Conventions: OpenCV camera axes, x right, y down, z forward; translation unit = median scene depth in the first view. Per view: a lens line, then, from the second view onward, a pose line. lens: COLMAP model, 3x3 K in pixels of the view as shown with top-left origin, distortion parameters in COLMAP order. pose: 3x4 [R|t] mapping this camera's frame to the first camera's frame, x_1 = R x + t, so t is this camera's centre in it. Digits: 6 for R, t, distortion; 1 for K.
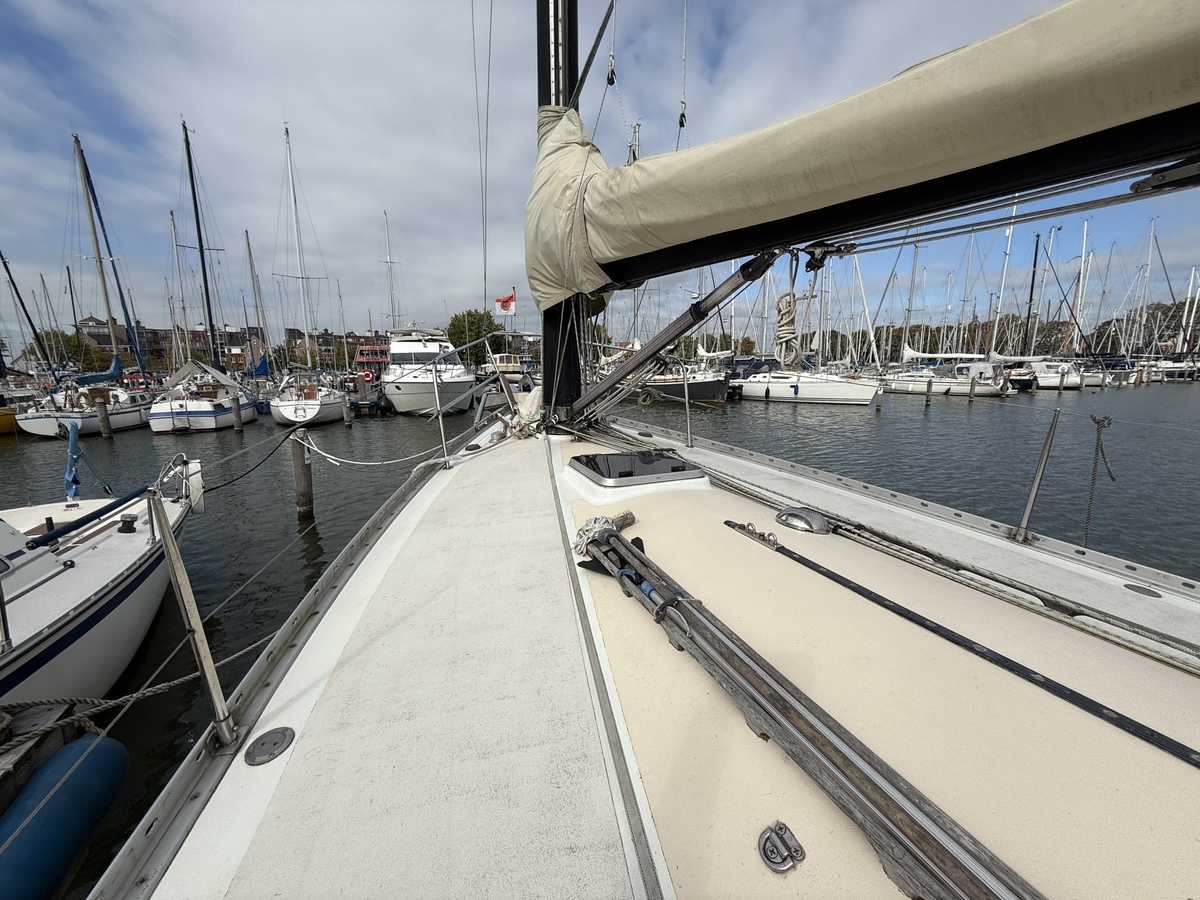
lens RADIAL K [[477.0, 0, 595.3], [0, 477.0, 447.6], [0, 0, 1]] dist [0.000284, 0.000003]
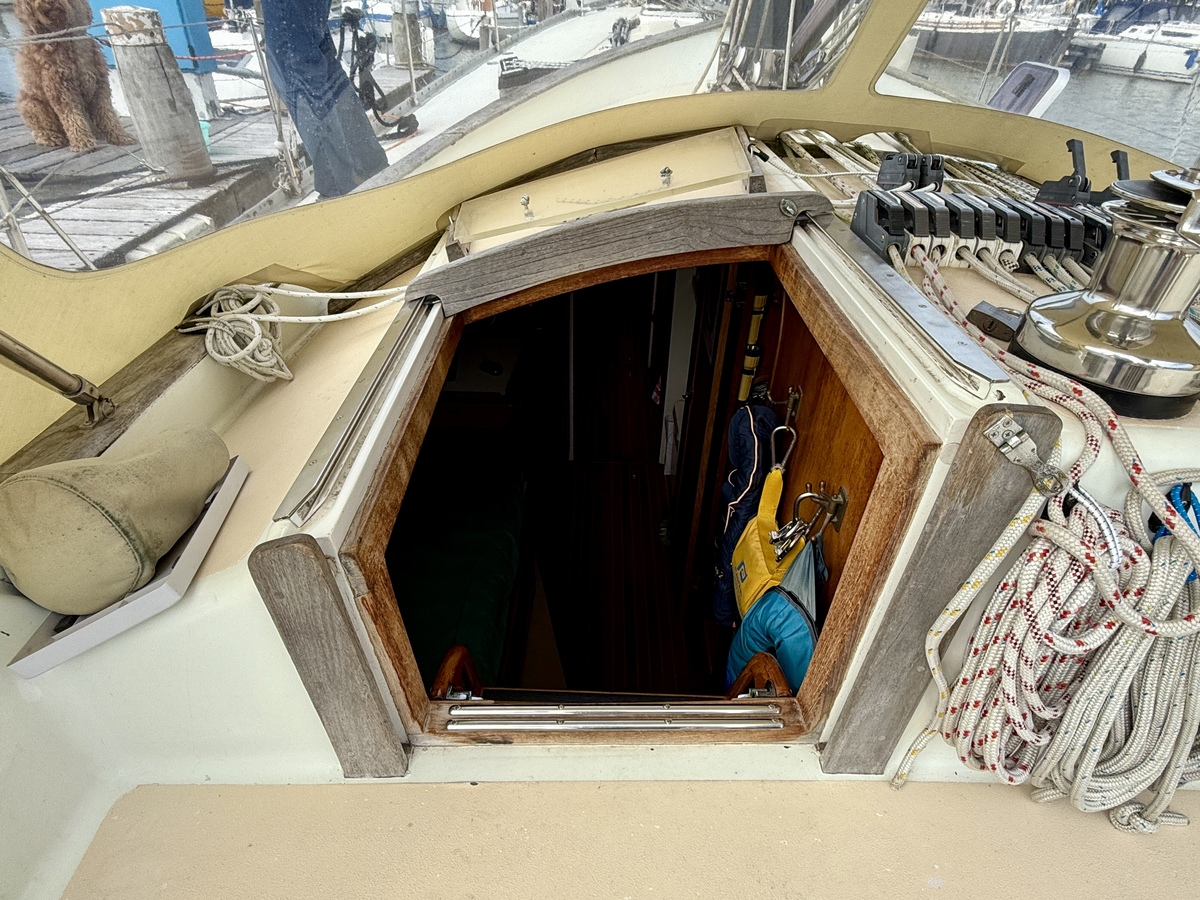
lens RADIAL K [[690.5, 0, 607.3], [0, 690.5, 448.0], [0, 0, 1]] dist [-0.000735, -0.000948]
pose [[0.930956, 0.243063, -0.272475, 0.649704], [-0.113744, 0.902155, 0.416147, 0.308328], [0.346964, -0.356422, 0.867513, -1.296999]]
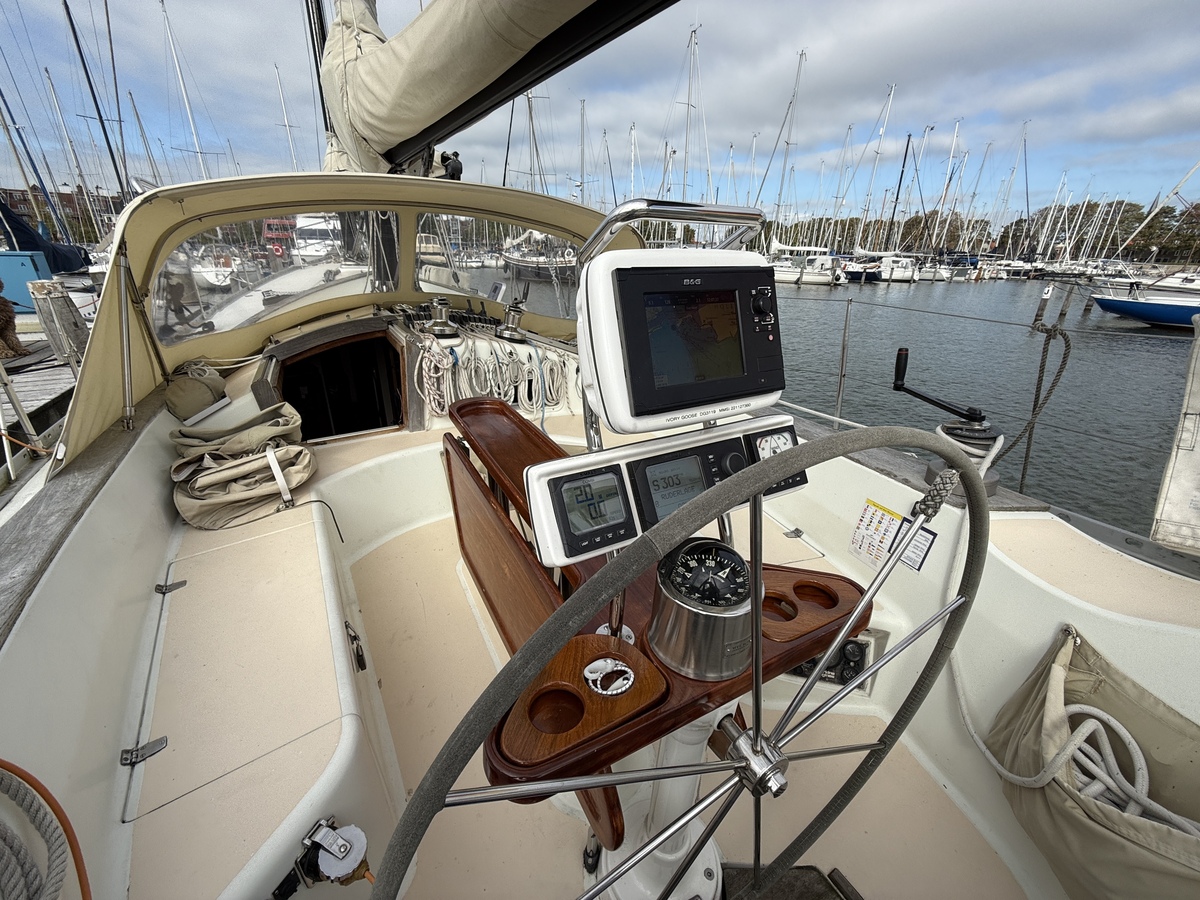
lens RADIAL K [[483.6, 0, 599.2], [0, 483.6, 454.9], [0, 0, 1]] dist [-0.000728, 0.000441]
pose [[0.993811, -0.015057, 0.110061, 0.923229], [-0.010016, 0.974590, 0.223773, 0.380659], [-0.110634, -0.223491, 0.968407, -1.925277]]
